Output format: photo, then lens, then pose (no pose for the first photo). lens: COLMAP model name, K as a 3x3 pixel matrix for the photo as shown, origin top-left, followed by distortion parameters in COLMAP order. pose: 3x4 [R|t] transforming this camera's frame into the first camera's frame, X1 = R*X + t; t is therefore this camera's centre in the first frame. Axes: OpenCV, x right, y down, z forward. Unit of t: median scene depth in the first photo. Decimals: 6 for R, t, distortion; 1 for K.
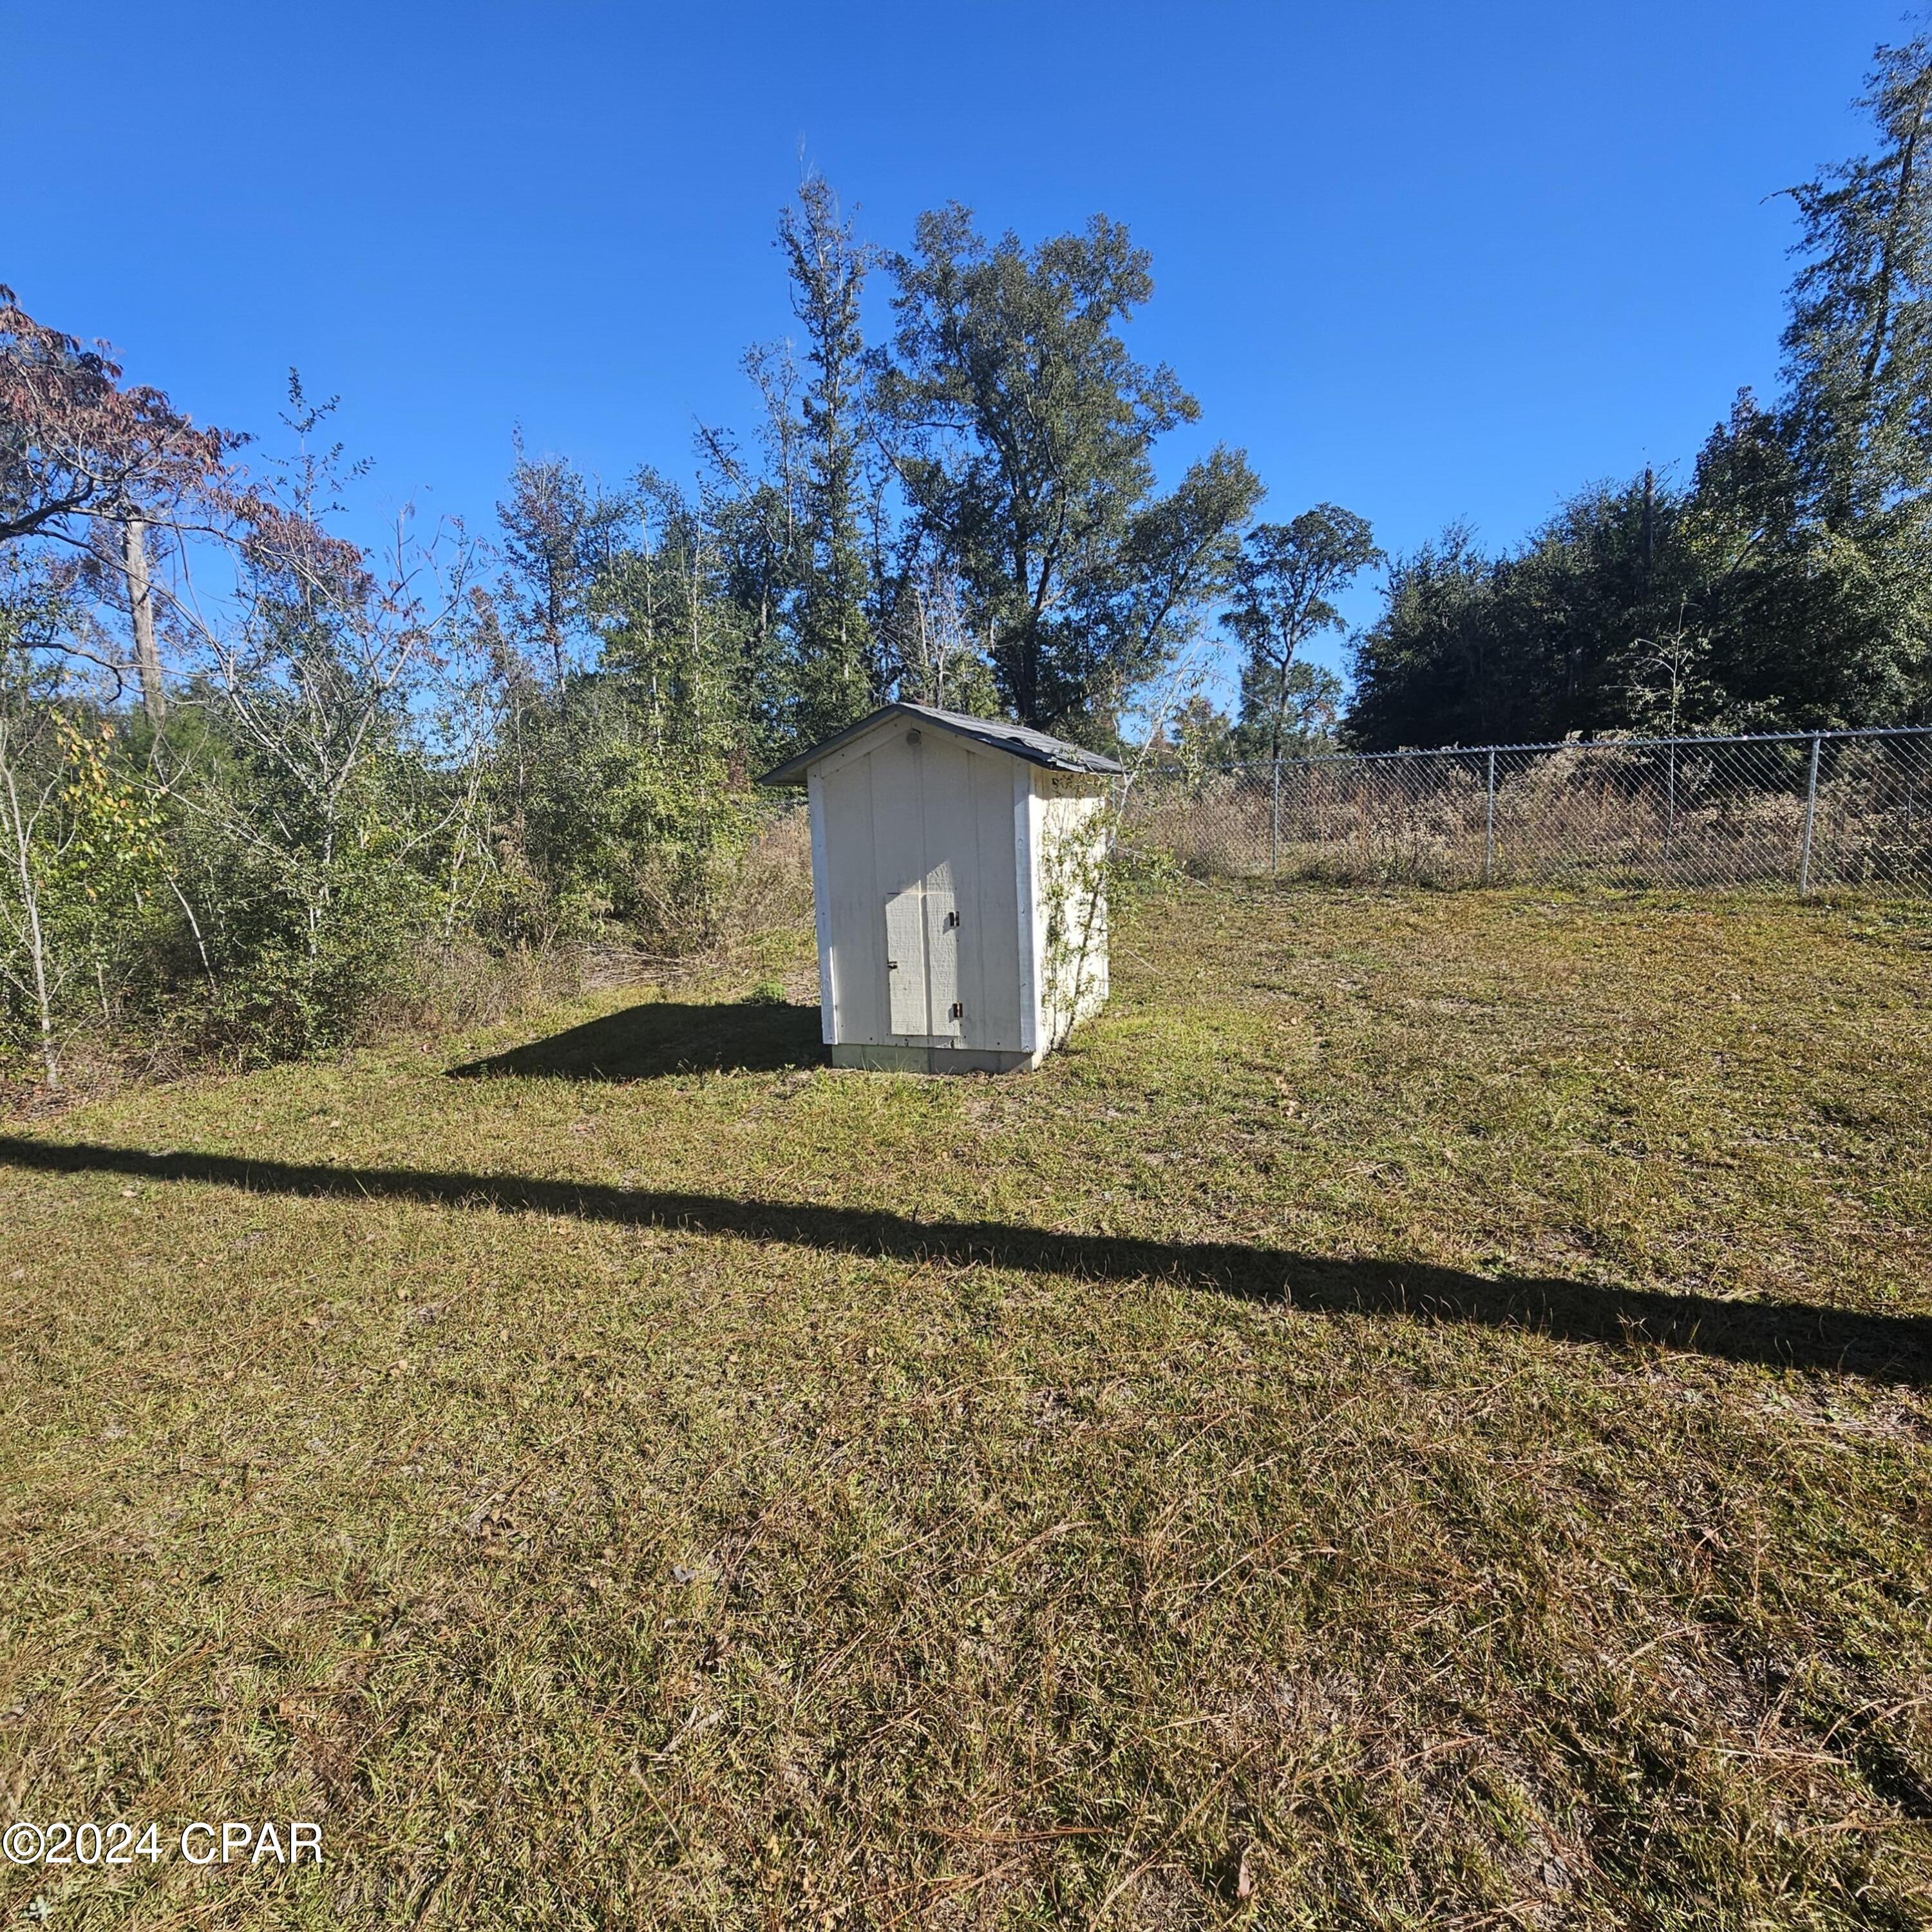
lens RADIAL K [[1050.7, 0, 966.0], [0, 1050.7, 966.0], [0, 0, 1]] dist [-0.002930, -0.001435]
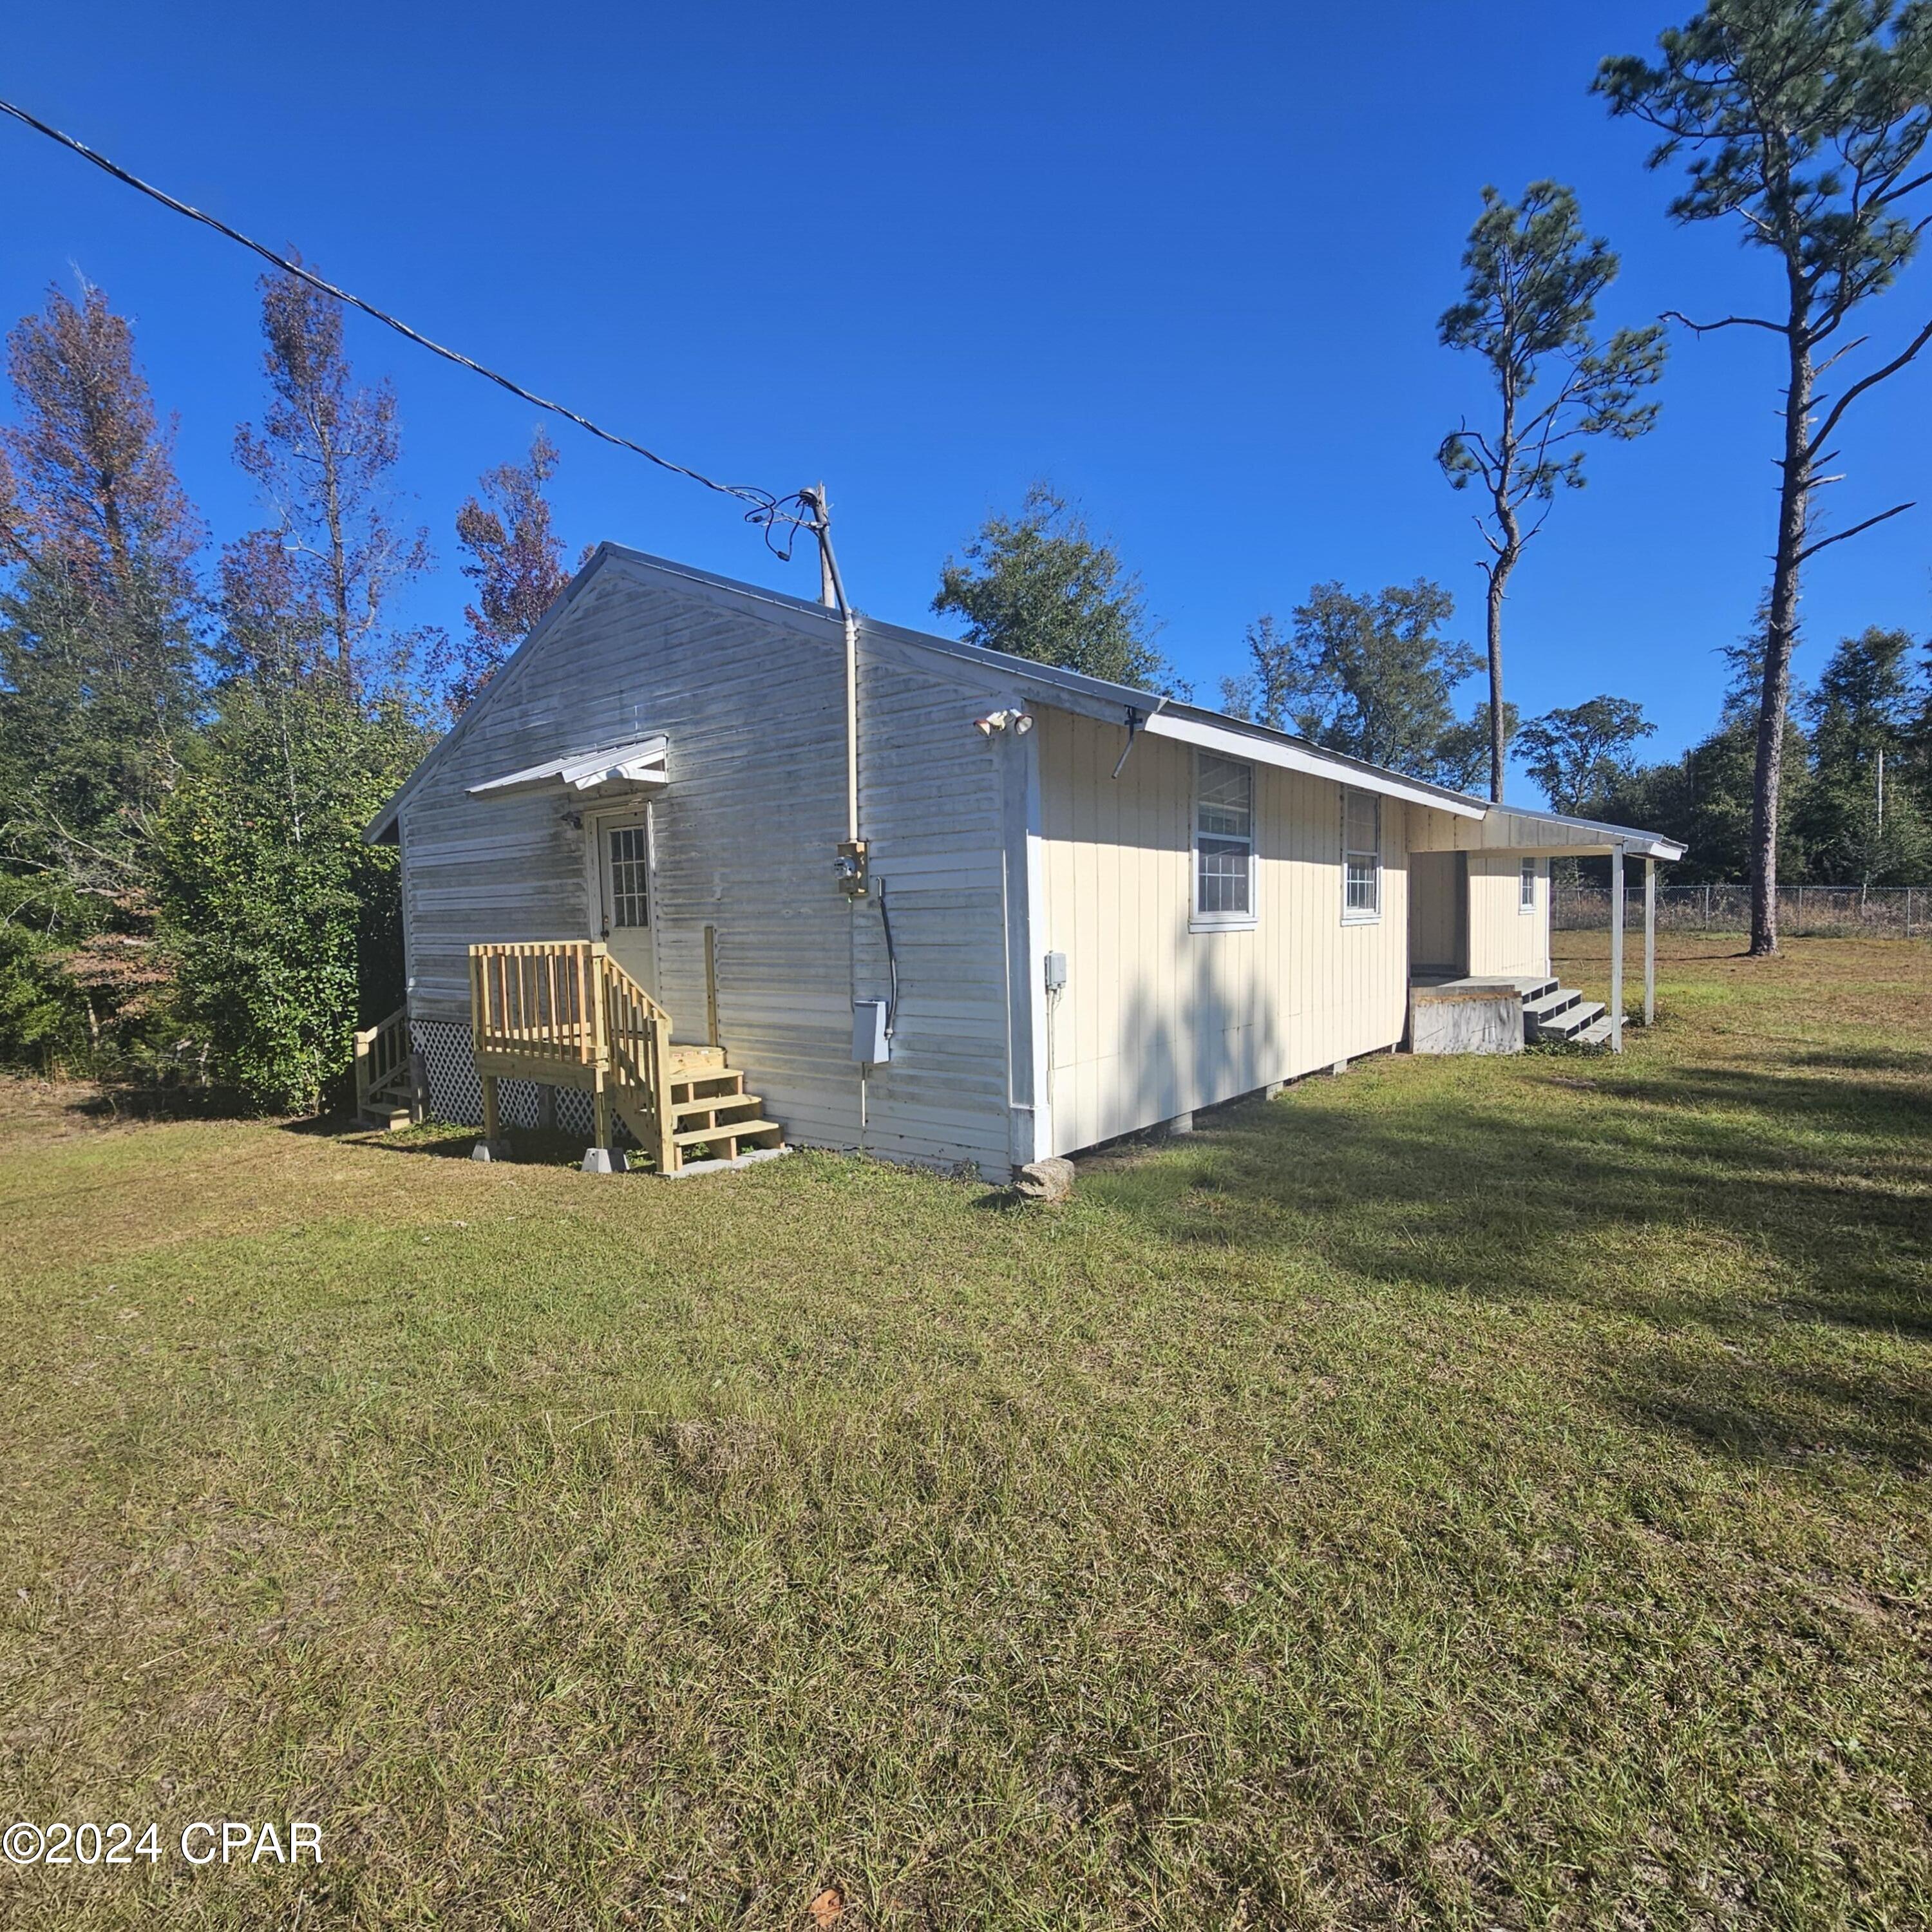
lens RADIAL K [[1050.7, 0, 966.0], [0, 1050.7, 966.0], [0, 0, 1]] dist [-0.002930, -0.001435]
pose [[0.948408, 0.032141, -0.315419, -0.017522], [-0.060229, 0.994997, -0.079708, 0.111278], [0.311279, 0.094593, 0.945599, -0.748447]]
